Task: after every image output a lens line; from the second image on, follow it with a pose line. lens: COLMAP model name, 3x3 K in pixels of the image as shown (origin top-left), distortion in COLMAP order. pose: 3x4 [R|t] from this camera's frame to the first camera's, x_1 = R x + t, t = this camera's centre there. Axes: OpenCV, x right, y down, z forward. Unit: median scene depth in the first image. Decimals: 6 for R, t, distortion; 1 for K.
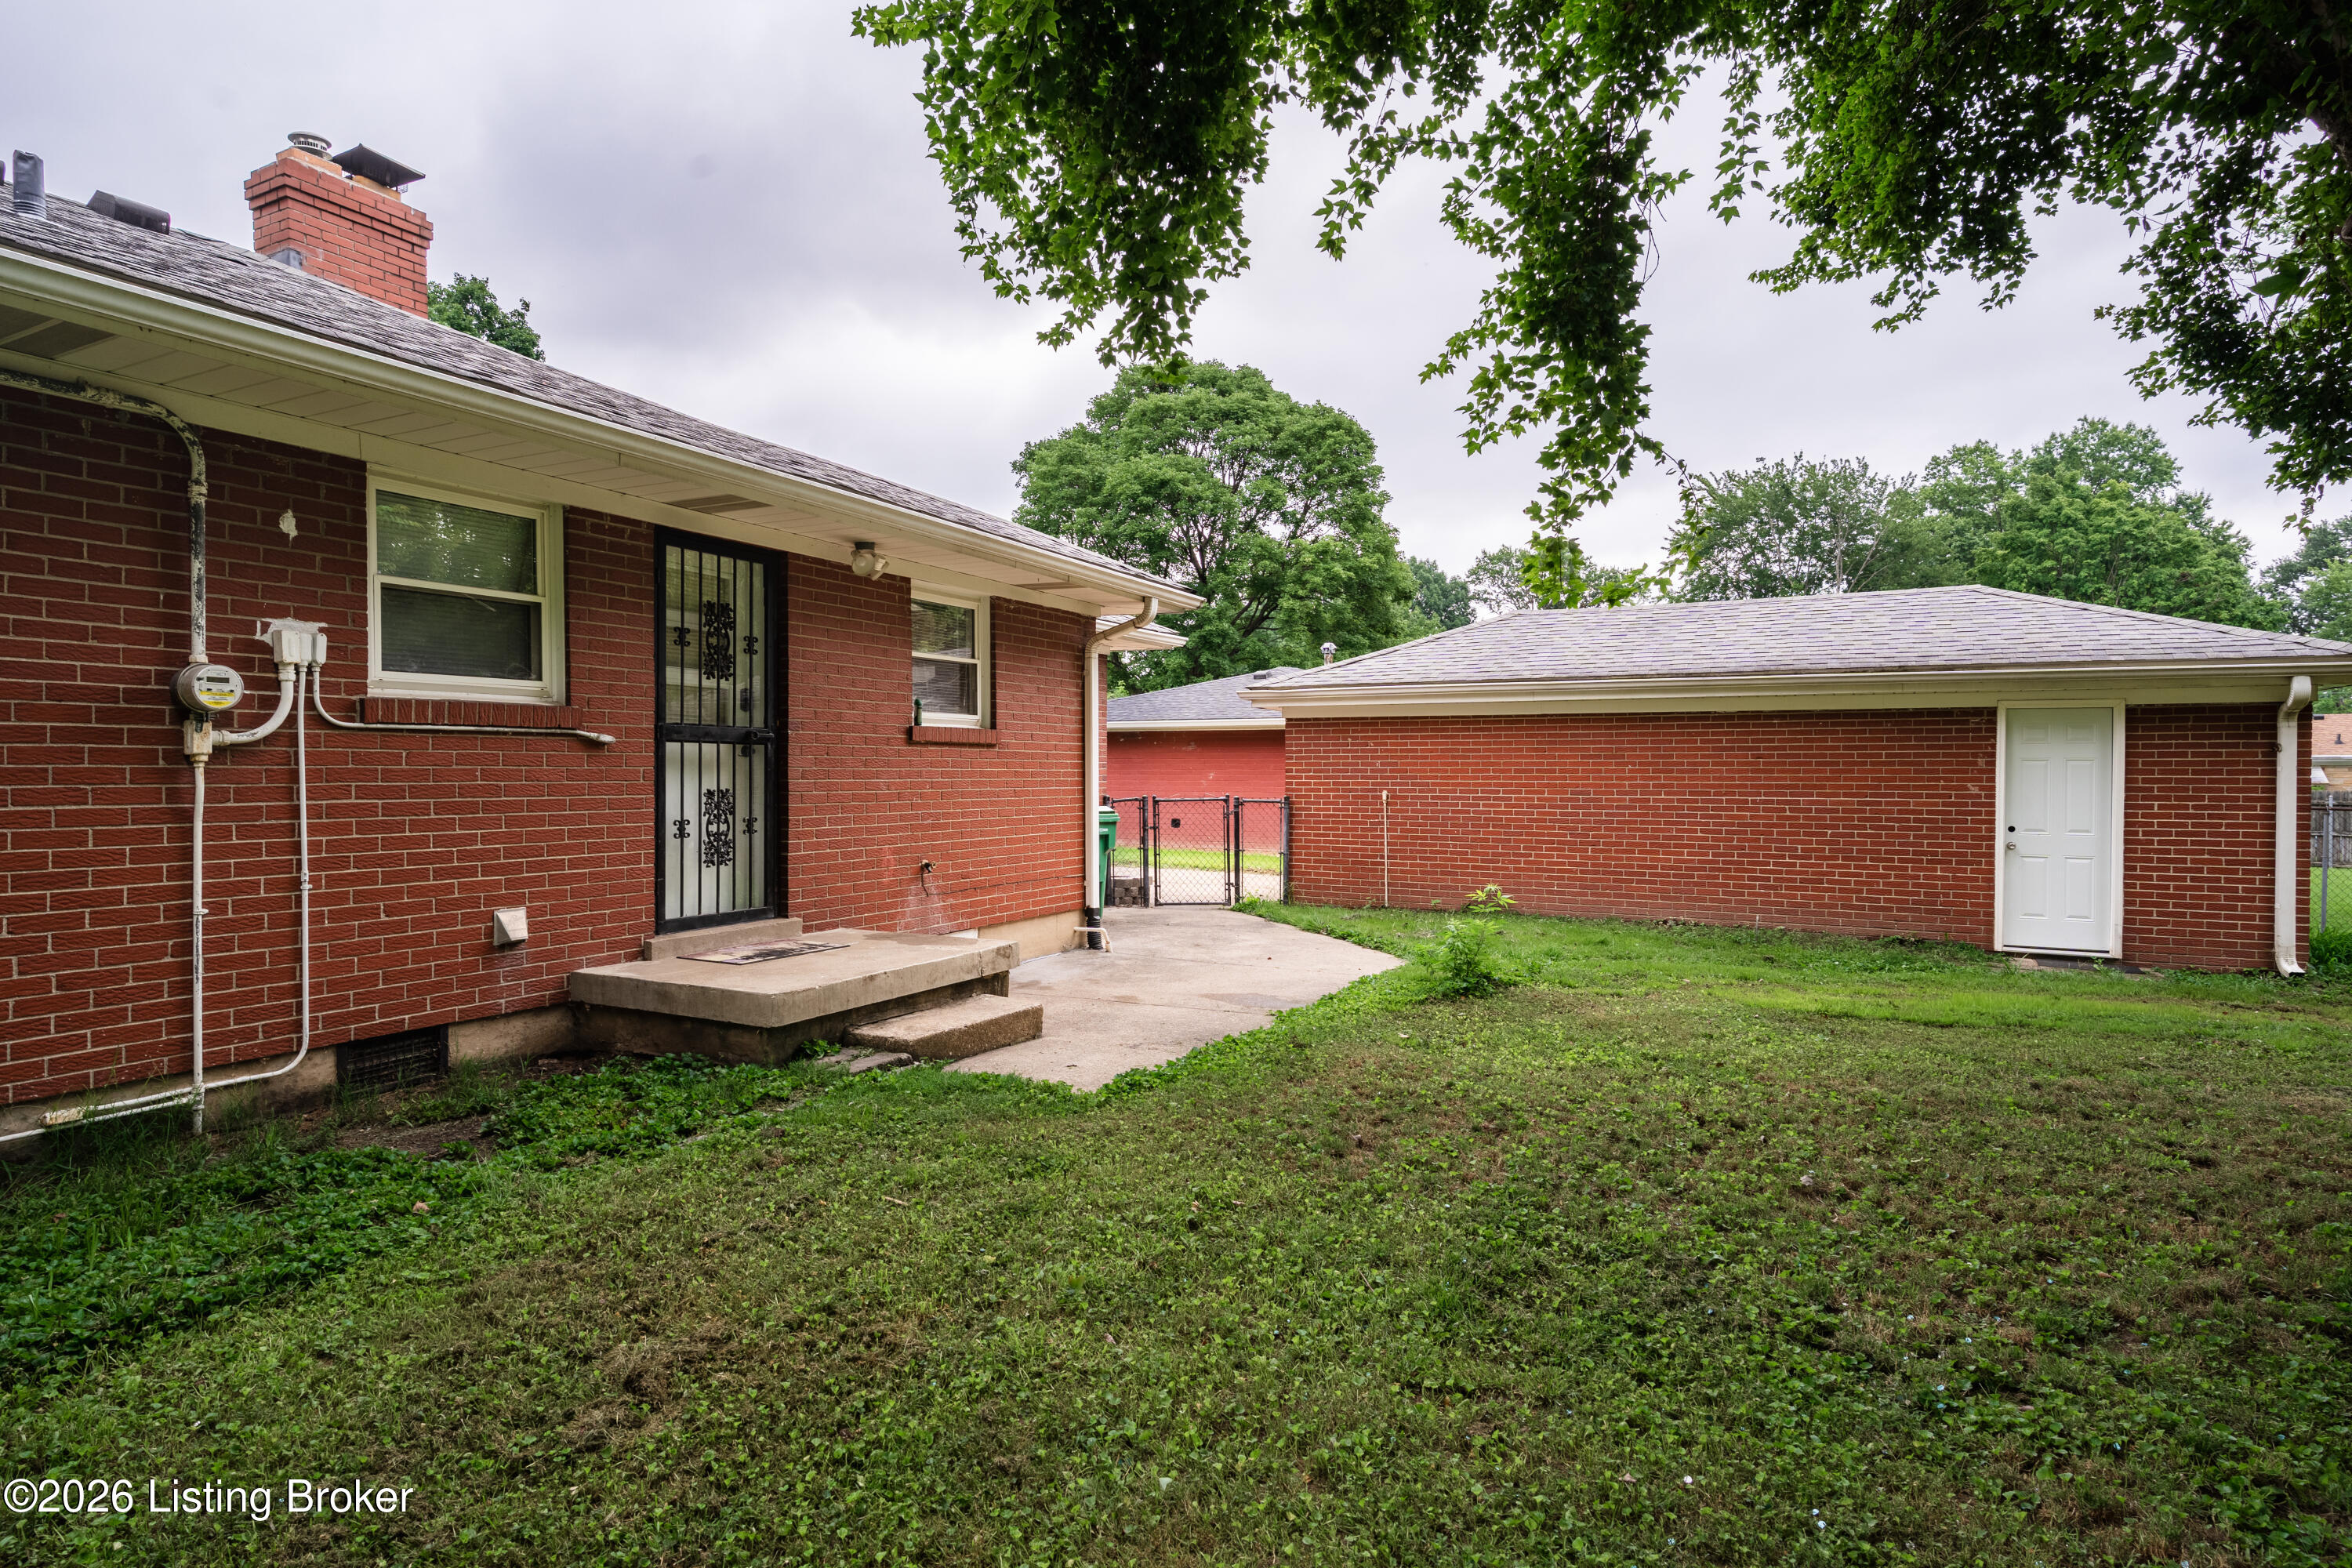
lens RADIAL K [[1256.2, 0, 1172.5], [0, 1256.2, 780.7], [0, 0, 1]] dist [0.005097, 0.000145]
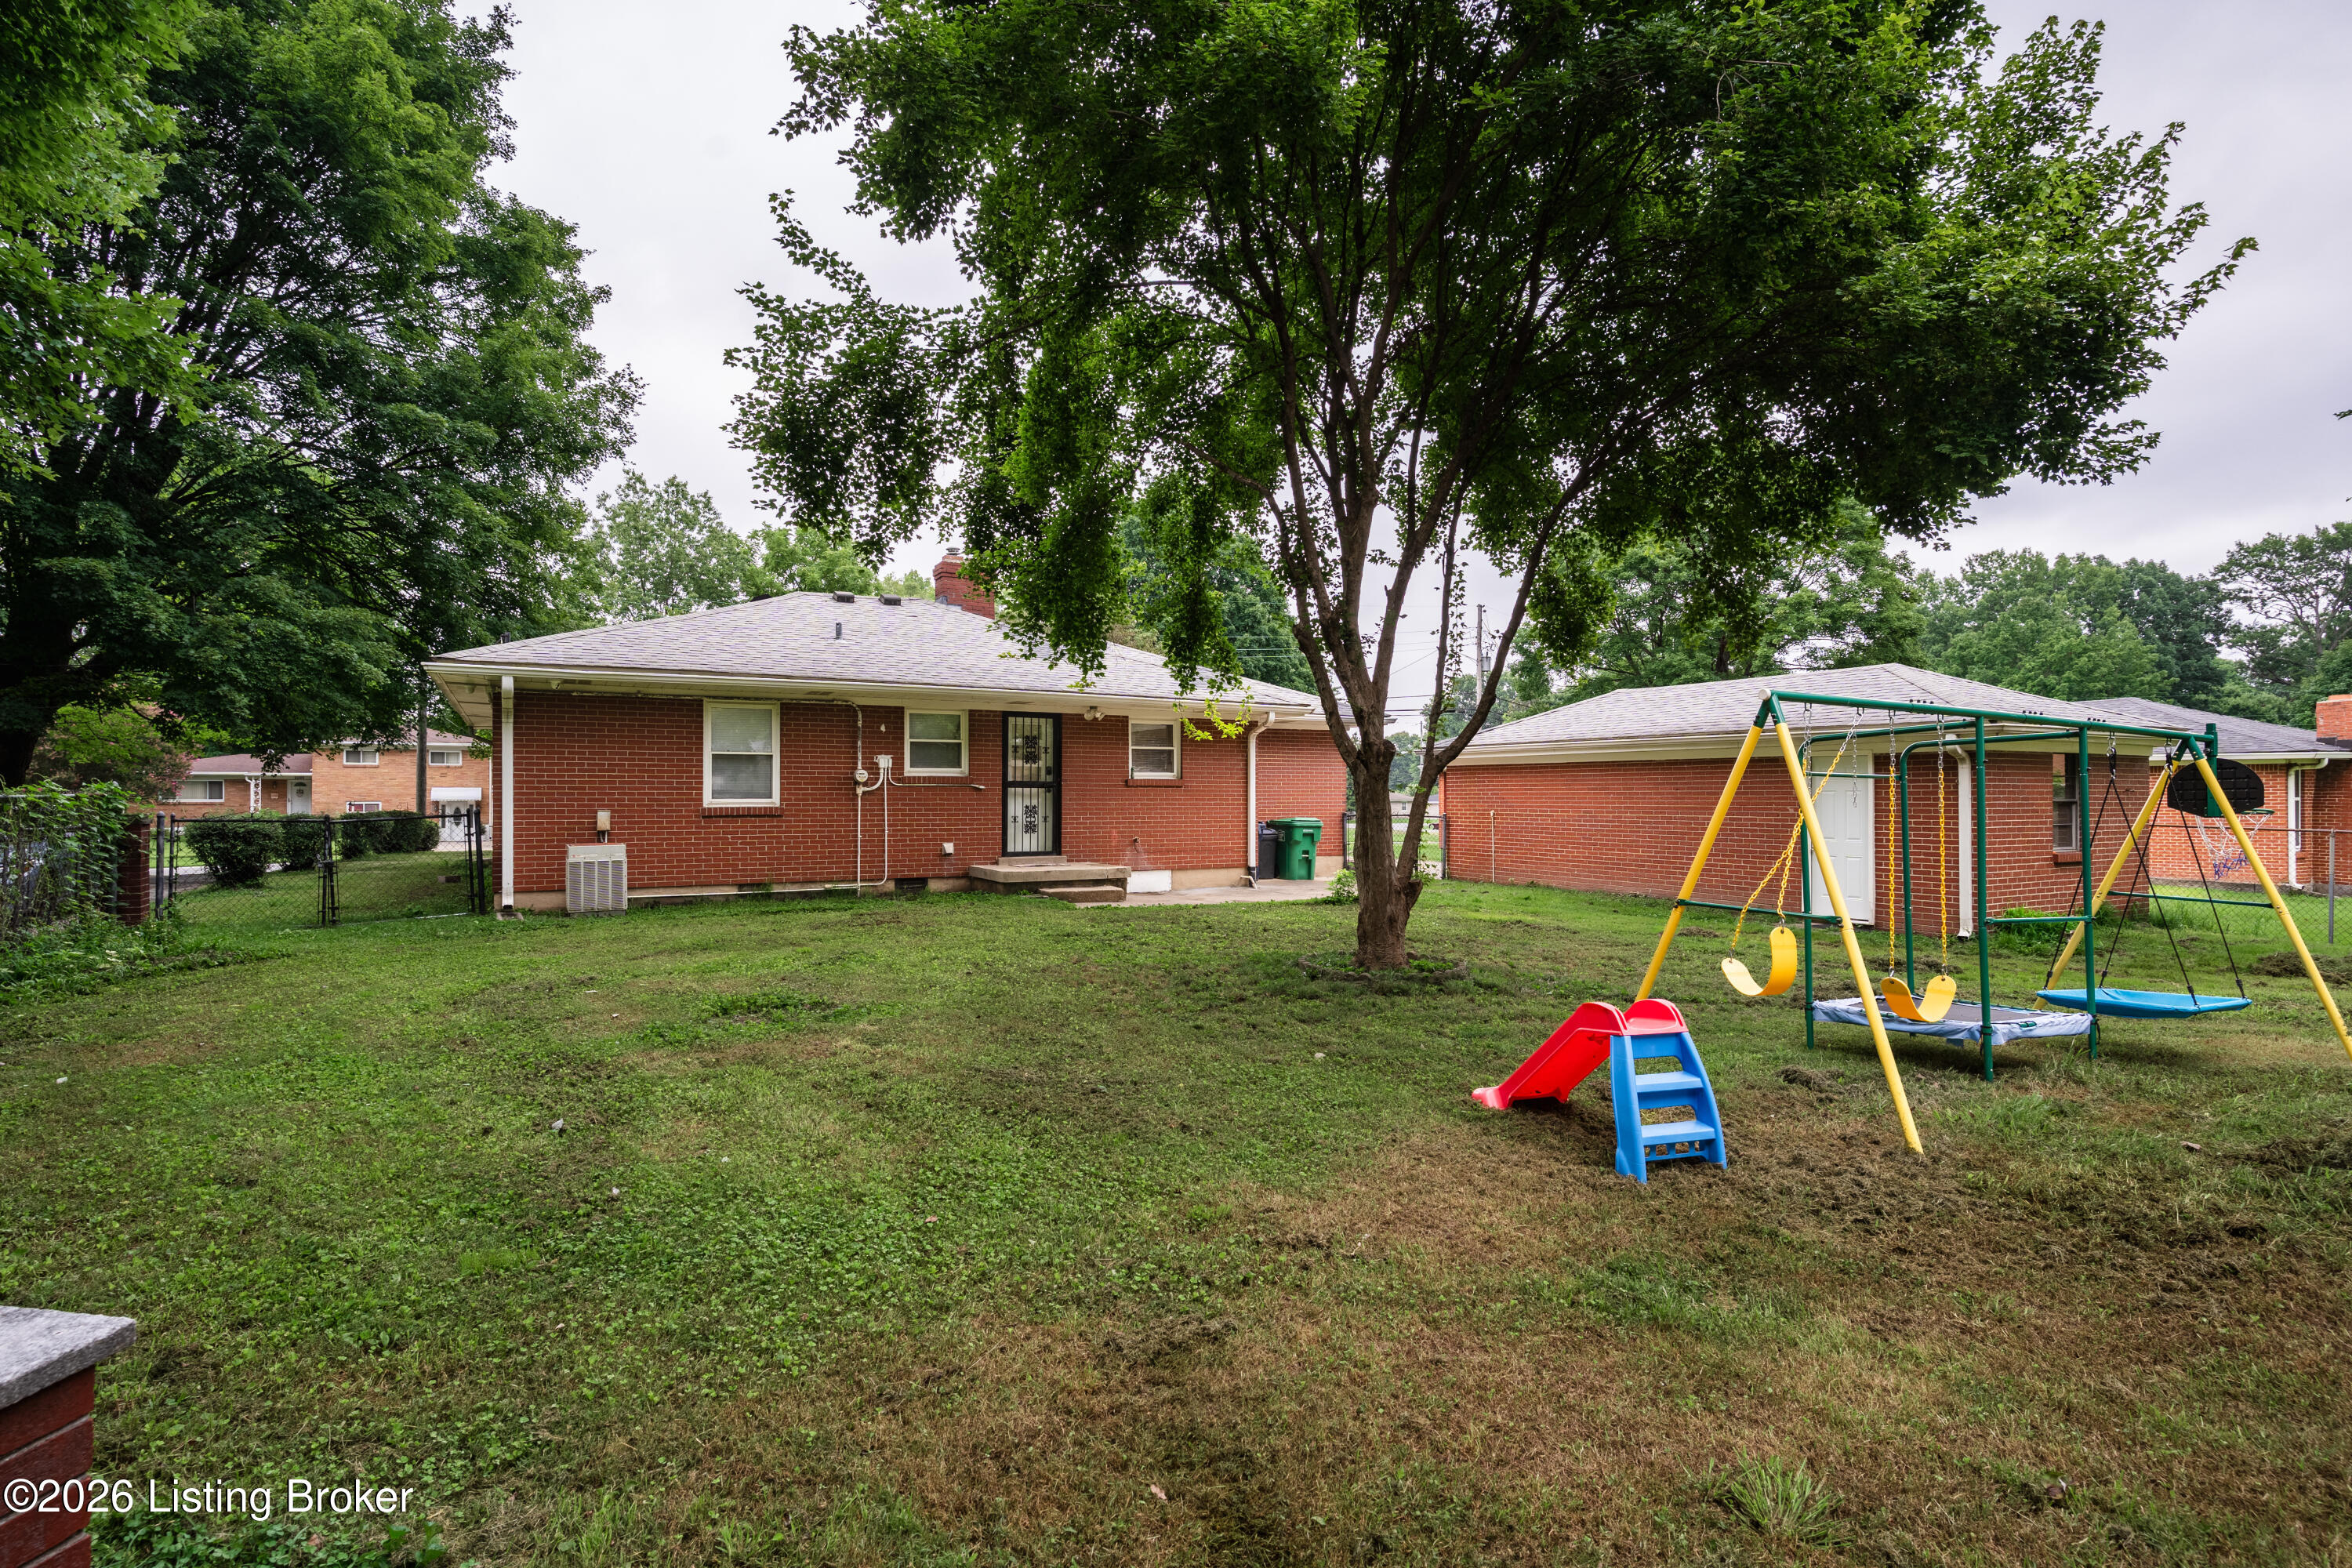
lens RADIAL K [[1128.4, 0, 1178.4], [0, 1128.4, 785.2], [0, 0, 1]] dist [0.003748, -0.000081]
pose [[0.832958, -0.007529, -0.553285, 1.270256], [-0.003397, 0.999819, -0.018720, 0.008595], [0.553325, 0.017473, 0.832782, -0.854761]]
